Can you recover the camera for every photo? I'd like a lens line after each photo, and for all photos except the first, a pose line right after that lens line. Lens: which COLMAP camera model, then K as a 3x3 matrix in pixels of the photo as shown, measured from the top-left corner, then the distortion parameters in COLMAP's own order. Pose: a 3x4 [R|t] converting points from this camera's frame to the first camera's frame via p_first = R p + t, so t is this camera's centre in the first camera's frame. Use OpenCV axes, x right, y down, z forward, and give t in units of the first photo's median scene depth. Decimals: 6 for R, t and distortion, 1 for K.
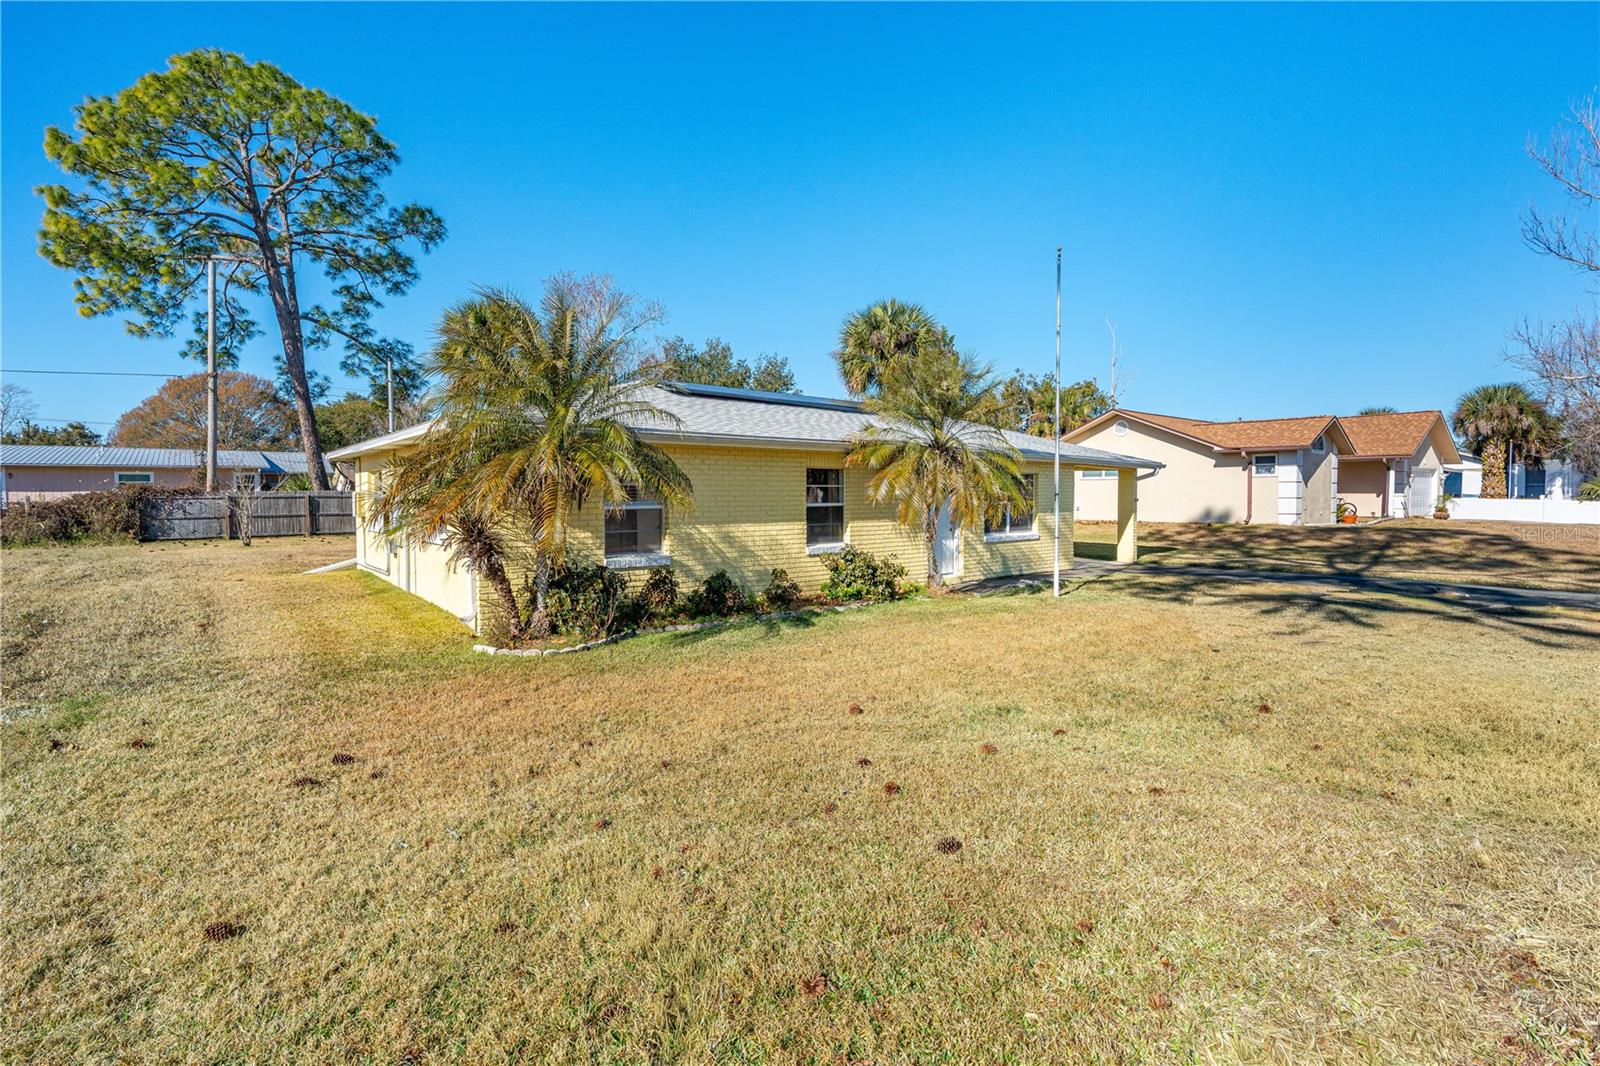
lens RADIAL K [[758.4, 0, 786.6], [0, 758.4, 529.5], [0, 0, 1]] dist [-0.003356, 0.000927]
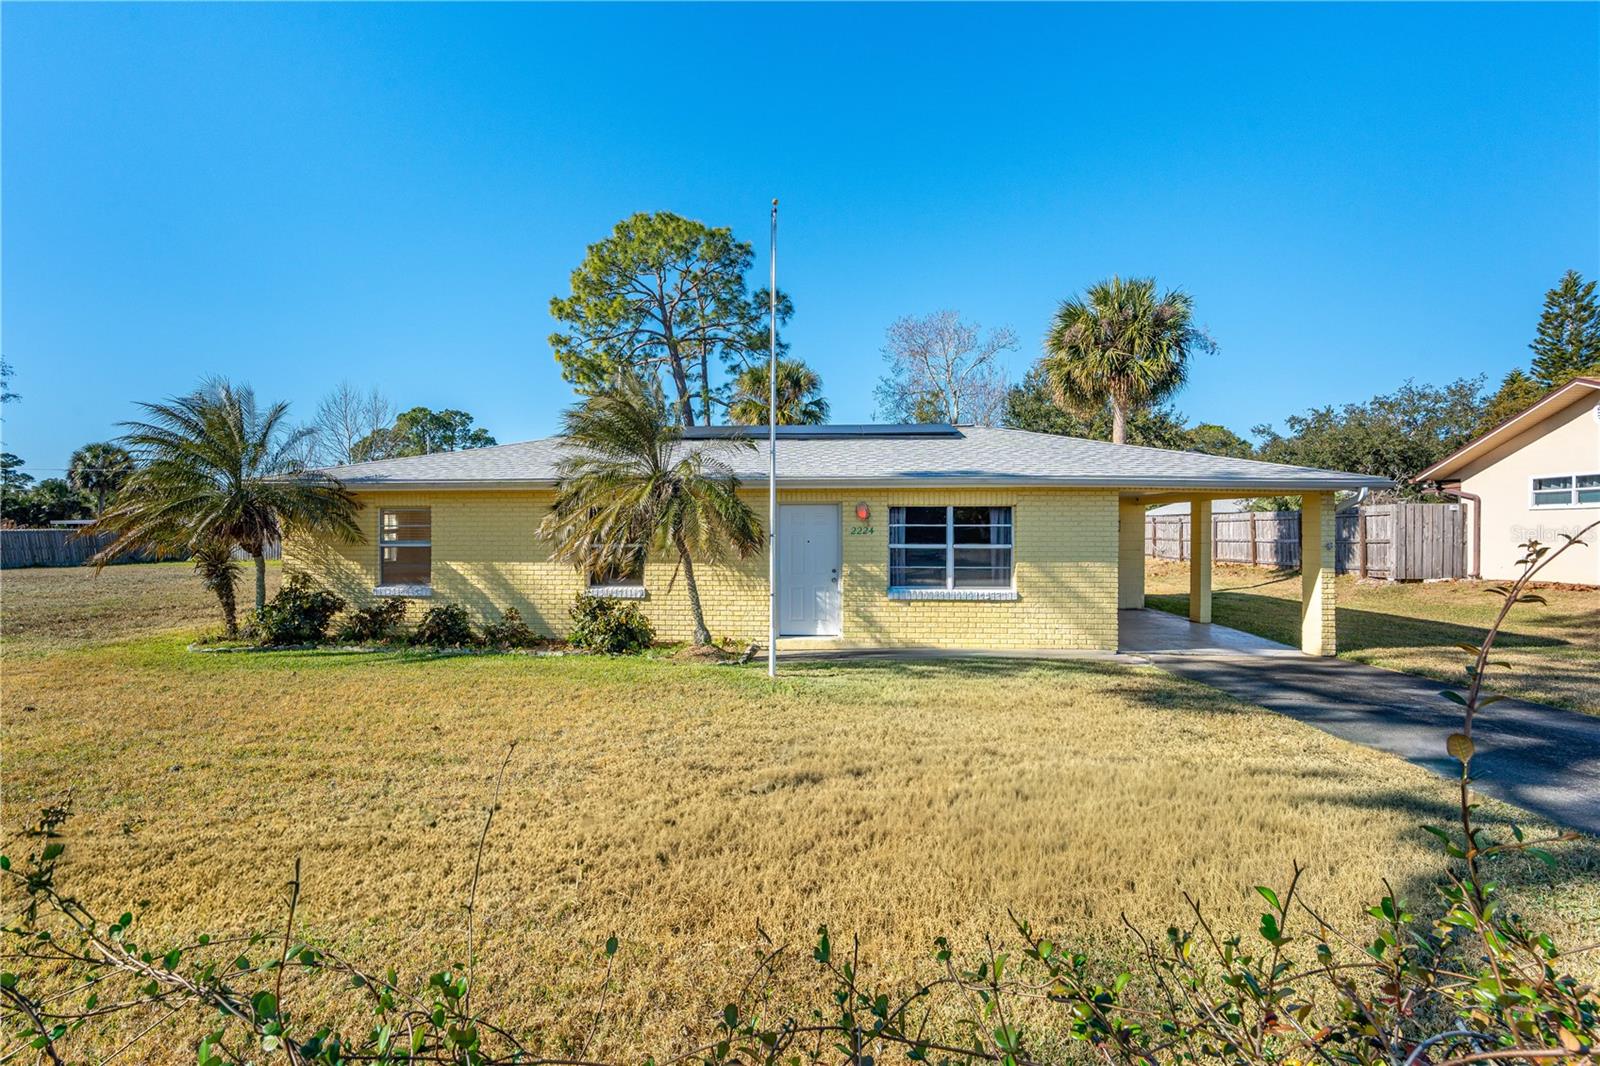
lens RADIAL K [[758.4, 0, 795.0], [0, 758.4, 537.8], [0, 0, 1]] dist [-0.003356, 0.000927]
pose [[0.715053, 0.004274, -0.699057, 0.484032], [-0.032920, 0.999078, -0.027565, -0.013454], [0.698294, 0.042723, 0.714535, 0.268707]]
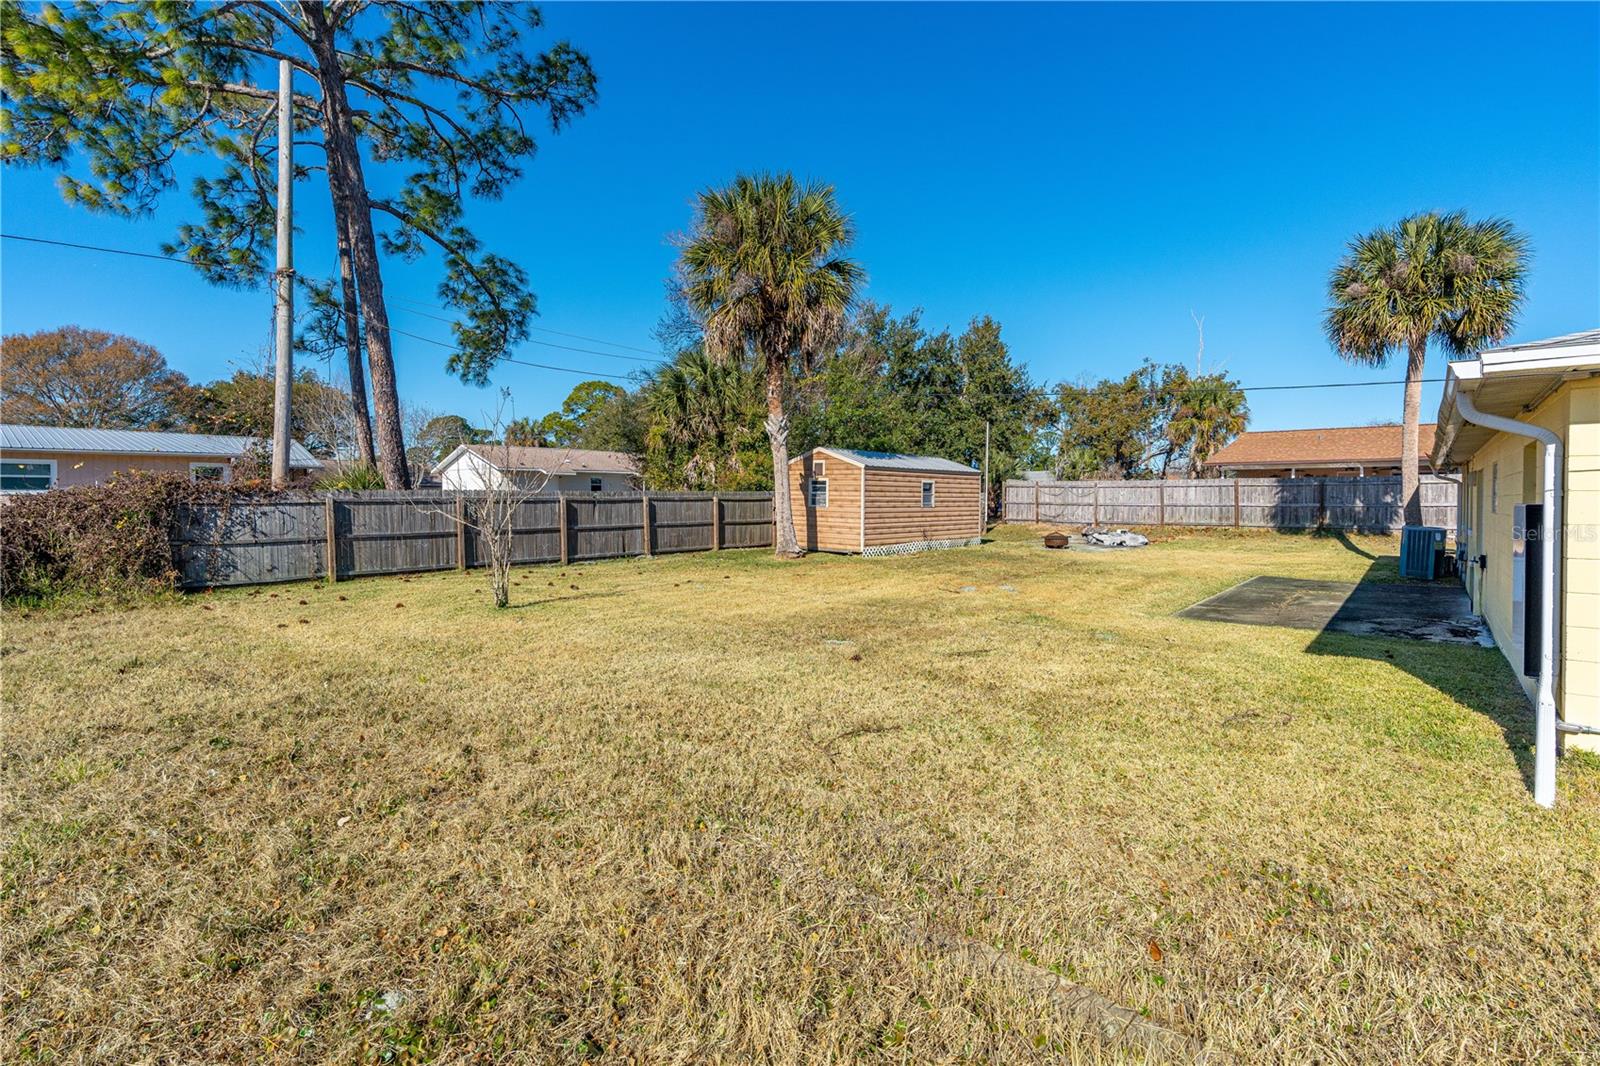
lens RADIAL K [[758.4, 0, 805.3], [0, 758.4, 520.8], [0, 0, 1]] dist [-0.003356, 0.000927]
pose [[0.984017, -0.002951, 0.178051, -0.530232], [0.006430, 0.999799, -0.018968, -0.017973], [-0.177959, 0.019809, 0.983838, 0.443266]]
